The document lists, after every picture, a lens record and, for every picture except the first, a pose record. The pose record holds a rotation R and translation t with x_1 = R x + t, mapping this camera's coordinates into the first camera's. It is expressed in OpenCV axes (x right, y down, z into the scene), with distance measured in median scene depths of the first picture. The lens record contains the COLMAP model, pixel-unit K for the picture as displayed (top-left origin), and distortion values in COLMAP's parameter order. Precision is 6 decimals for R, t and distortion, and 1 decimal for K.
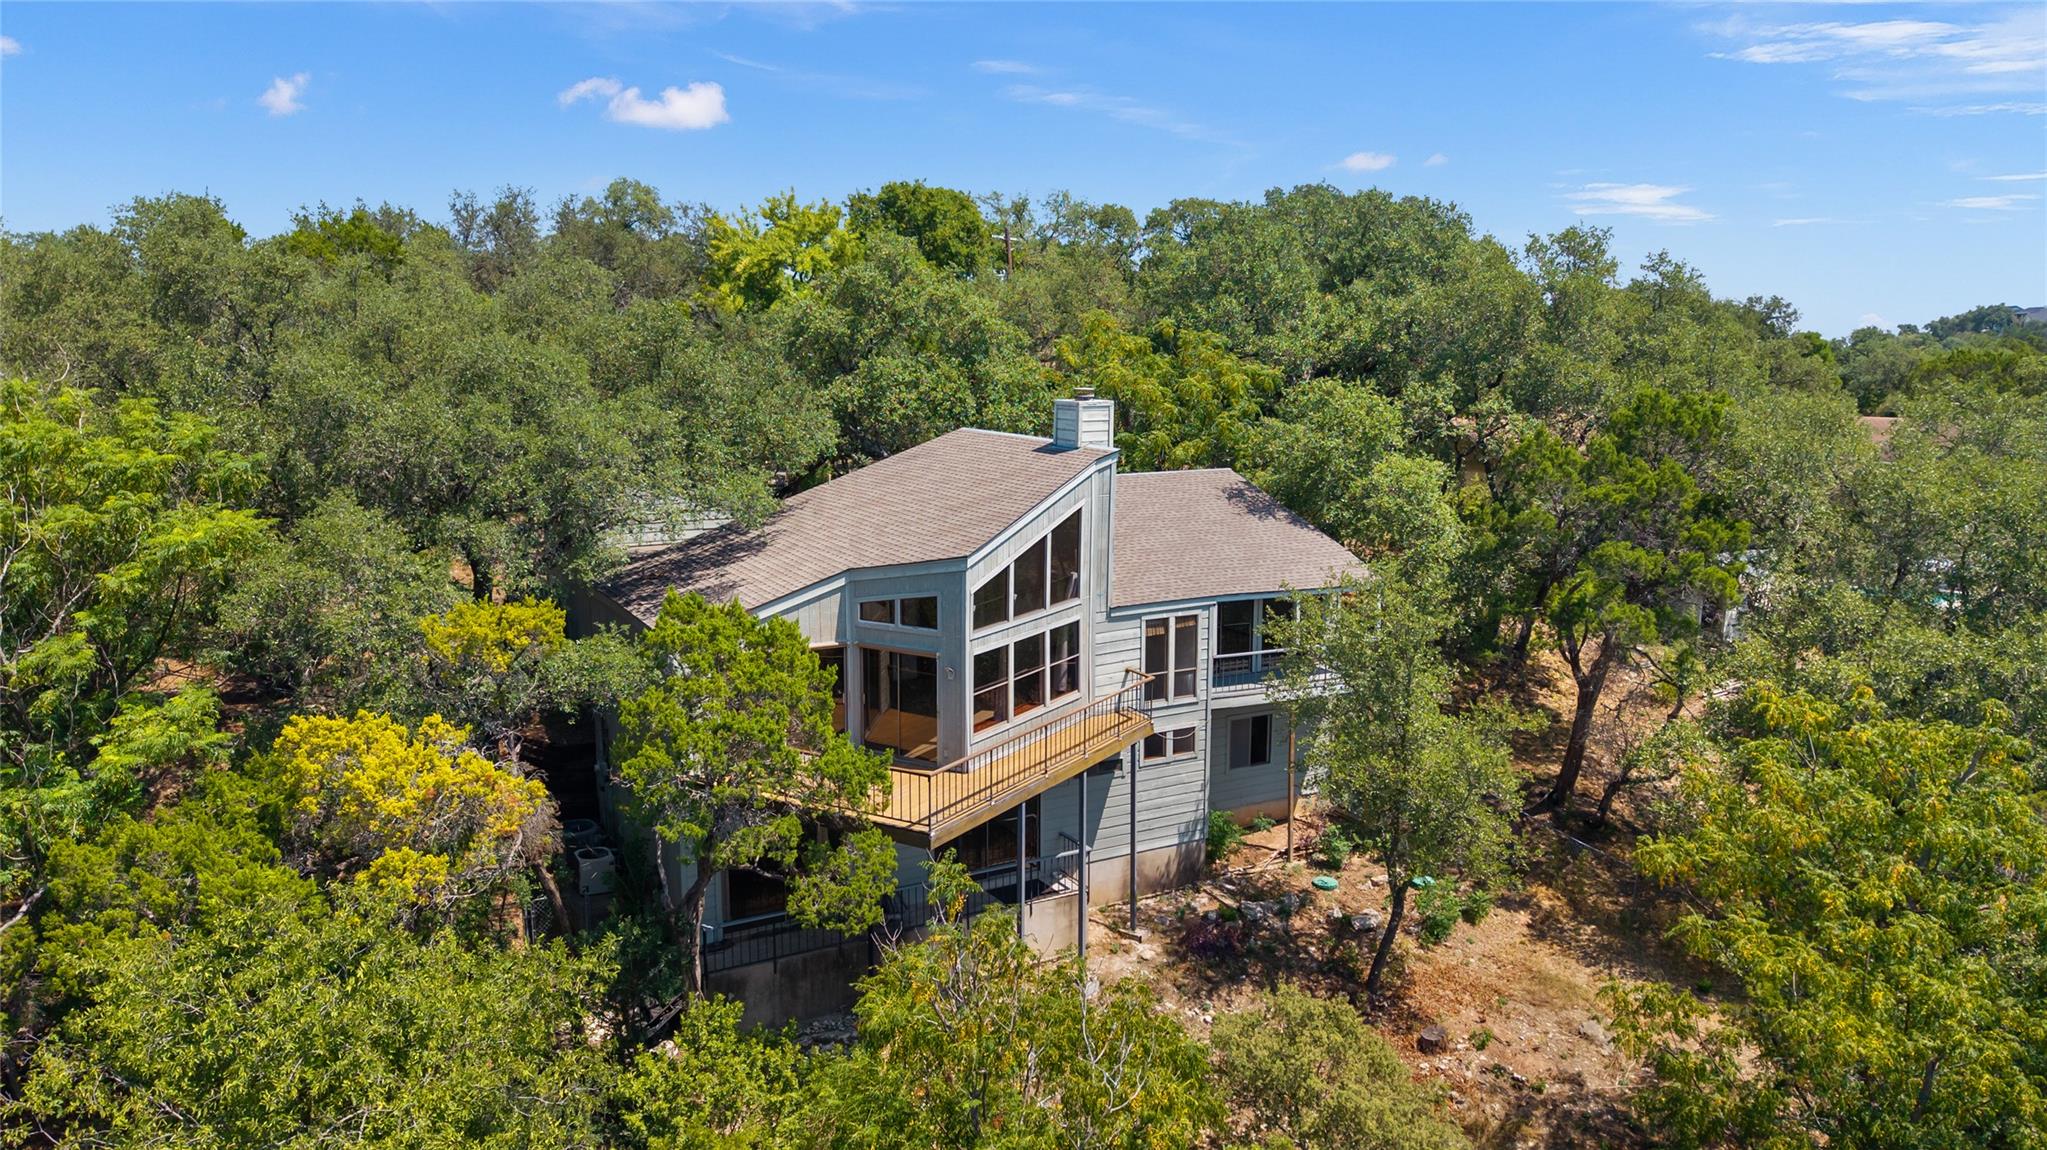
lens RADIAL K [[1369.2, 0, 1030.9], [0, 1369.2, 577.4], [0, 0, 1]] dist [0.009309, -0.001059]
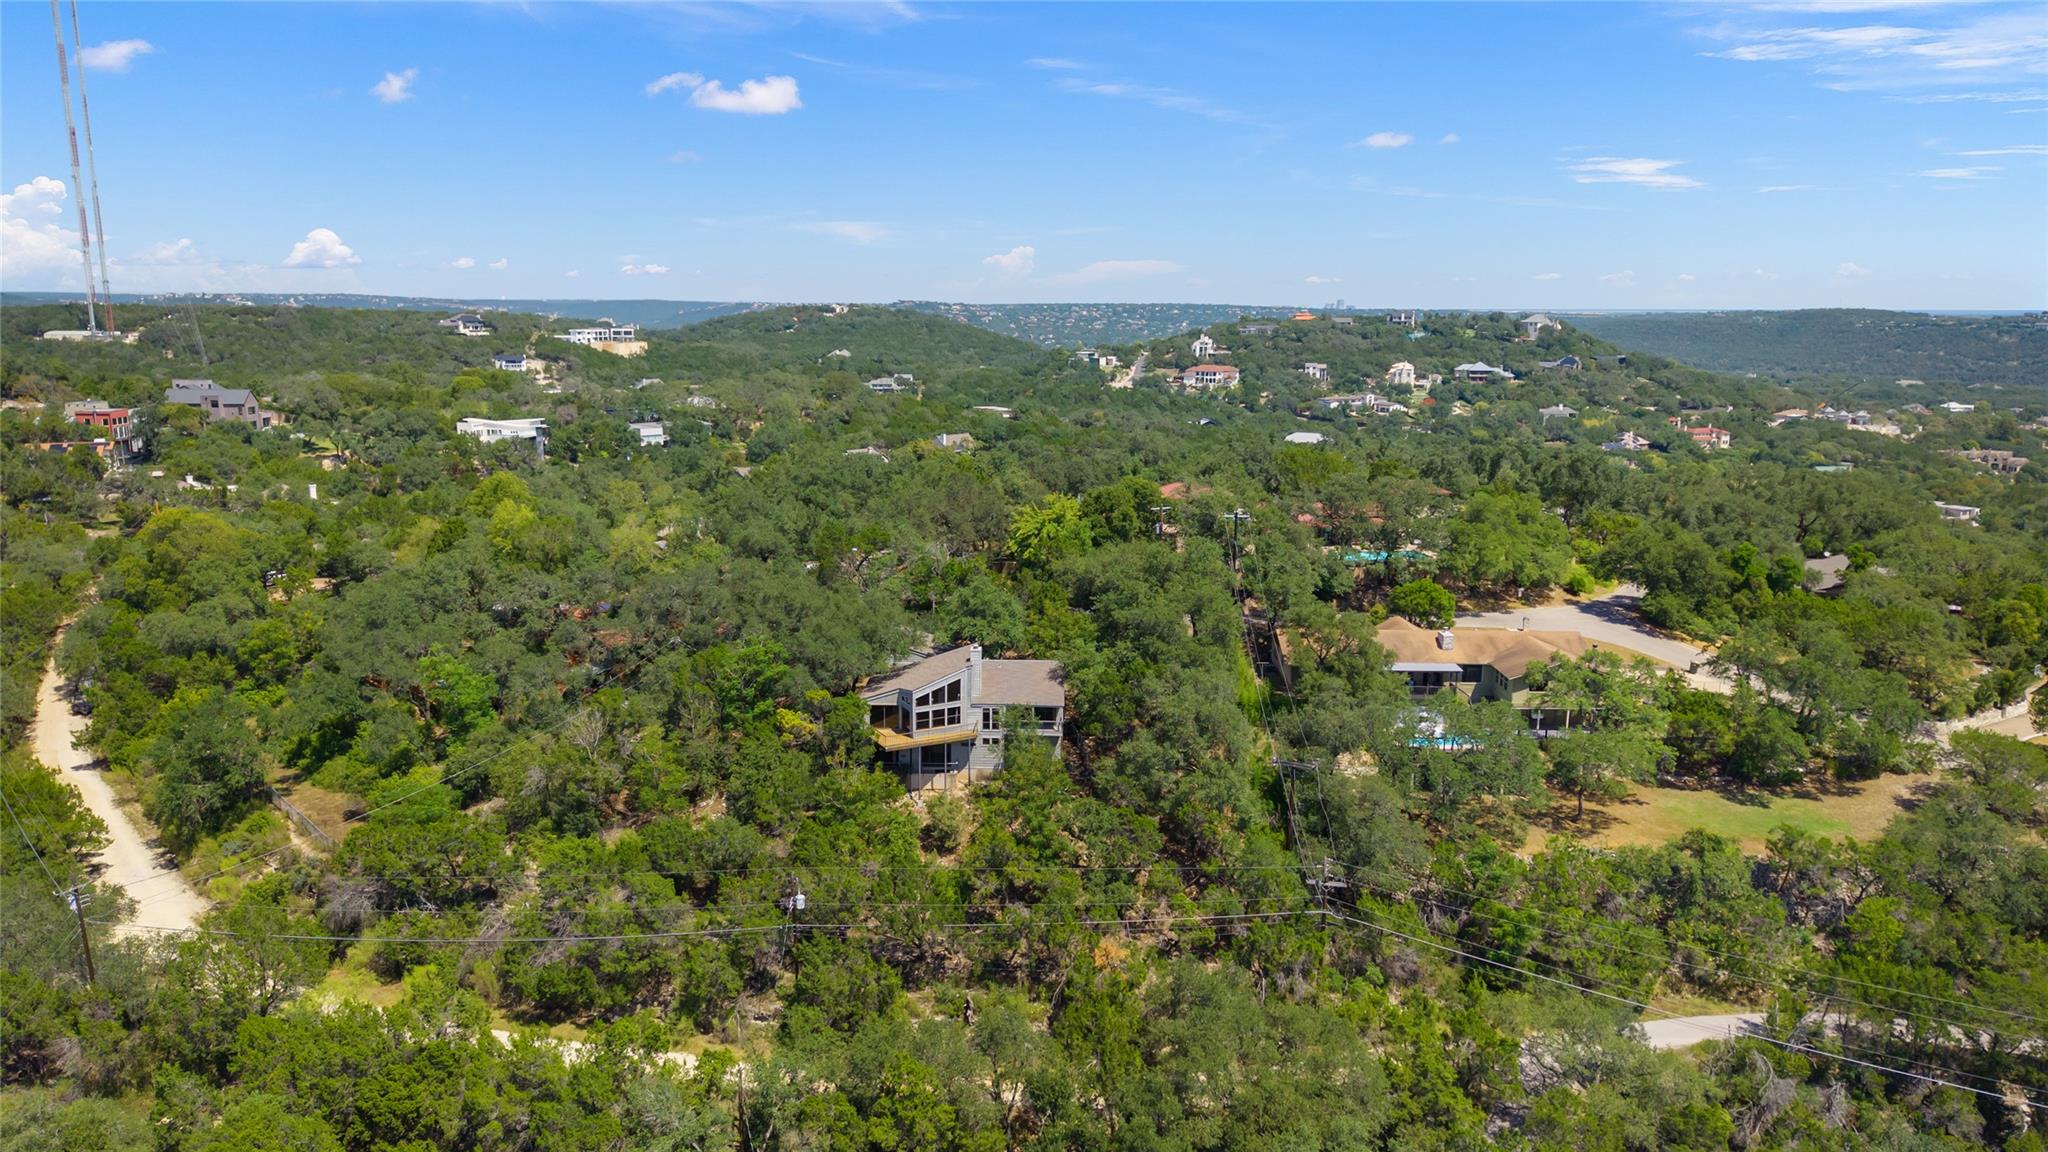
lens RADIAL K [[1369.9, 0, 1019.5], [0, 1369.9, 570.2], [0, 0, 1]] dist [0.009309, -0.001059]
pose [[0.858258, 0.092869, -0.504746, 2.081964], [-0.084578, 0.995639, 0.039376, -0.515188], [0.506201, 0.008896, 0.862370, -2.265734]]
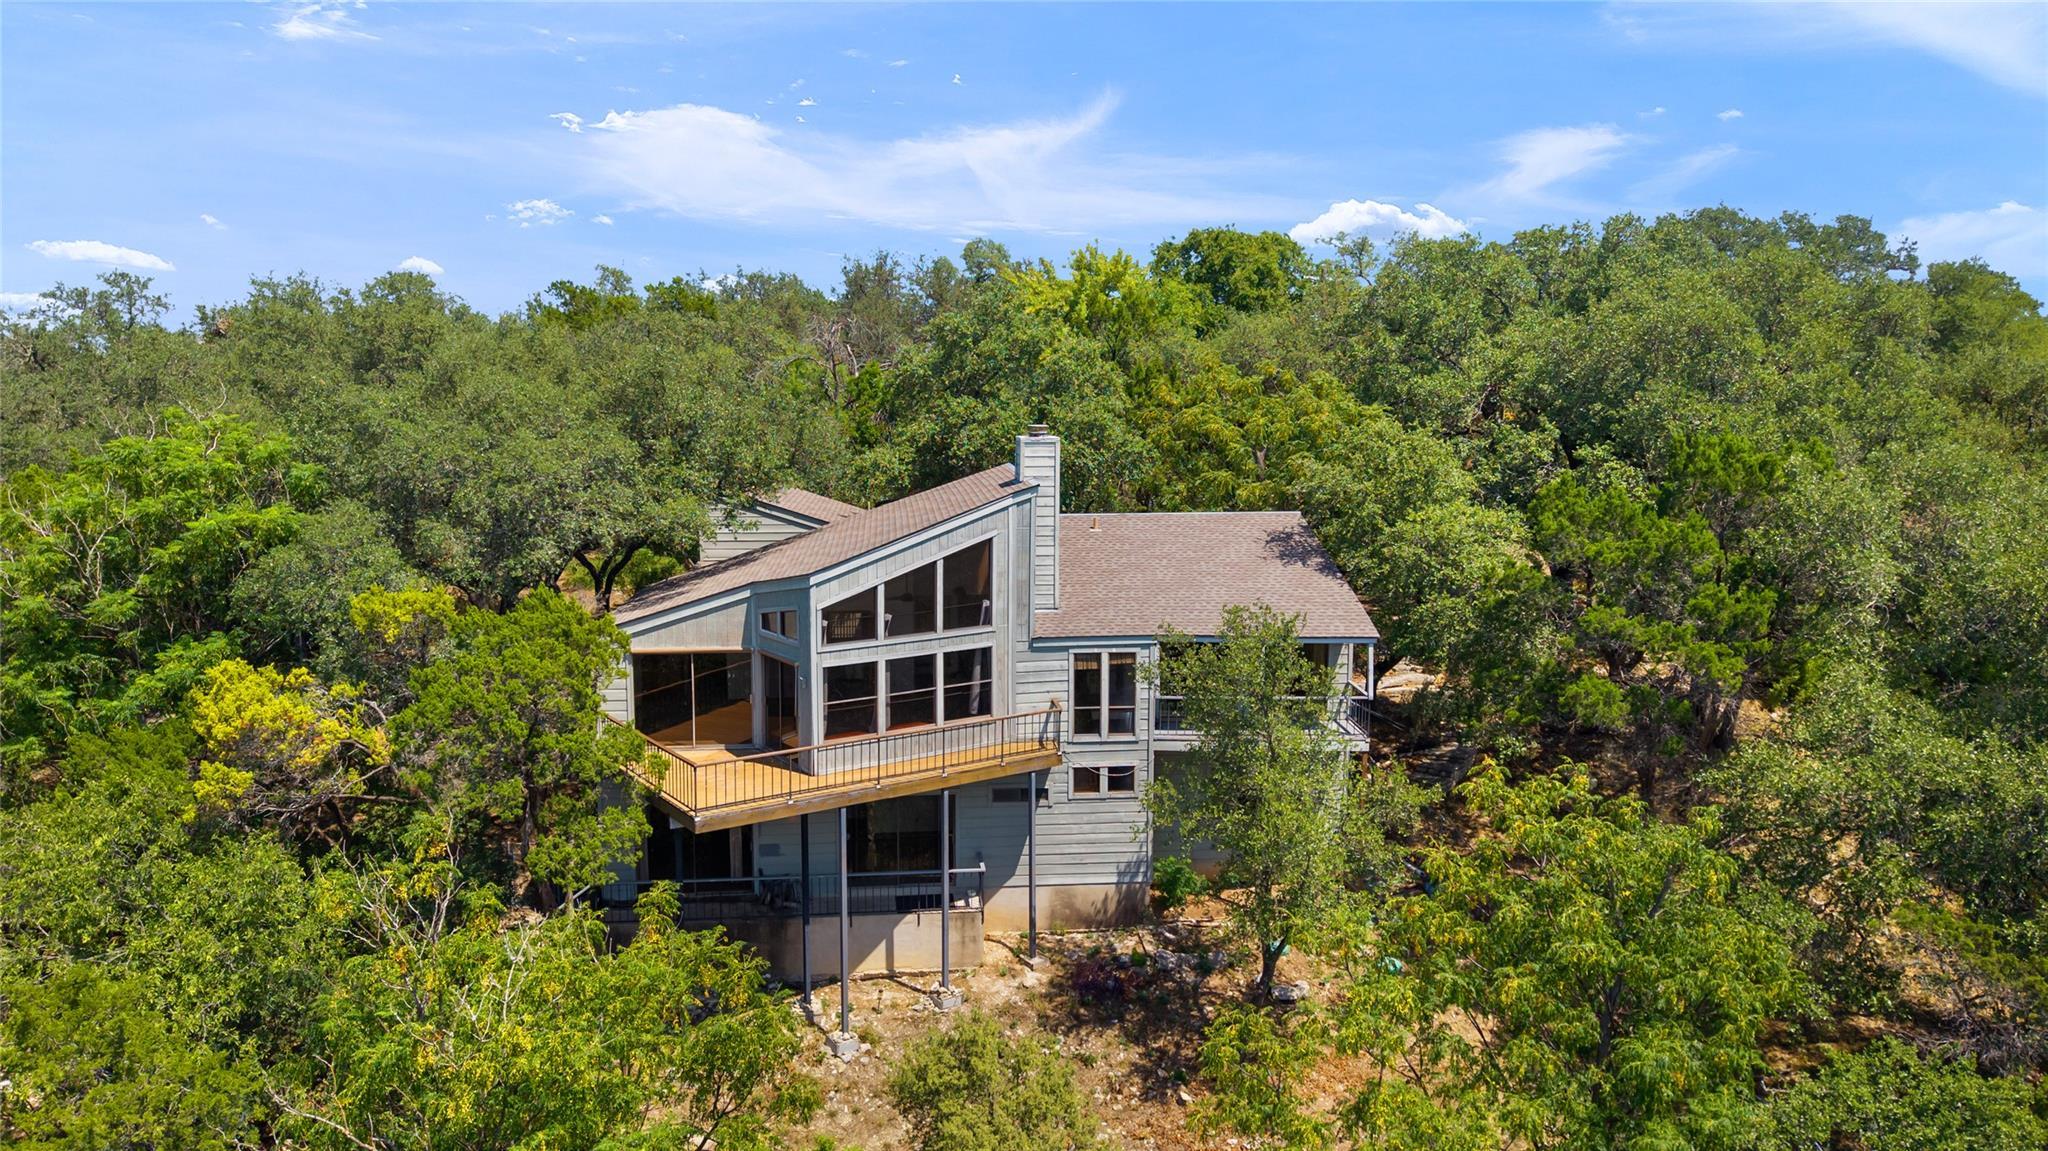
lens RADIAL K [[1369.9, 0, 1039.3], [0, 1369.9, 579.5], [0, 0, 1]] dist [0.009309, -0.001059]
pose [[0.917741, 0.053864, -0.393511, 0.458708], [-0.066323, 0.997634, -0.018120, -0.003247], [0.391603, 0.042729, 0.919142, 0.058493]]
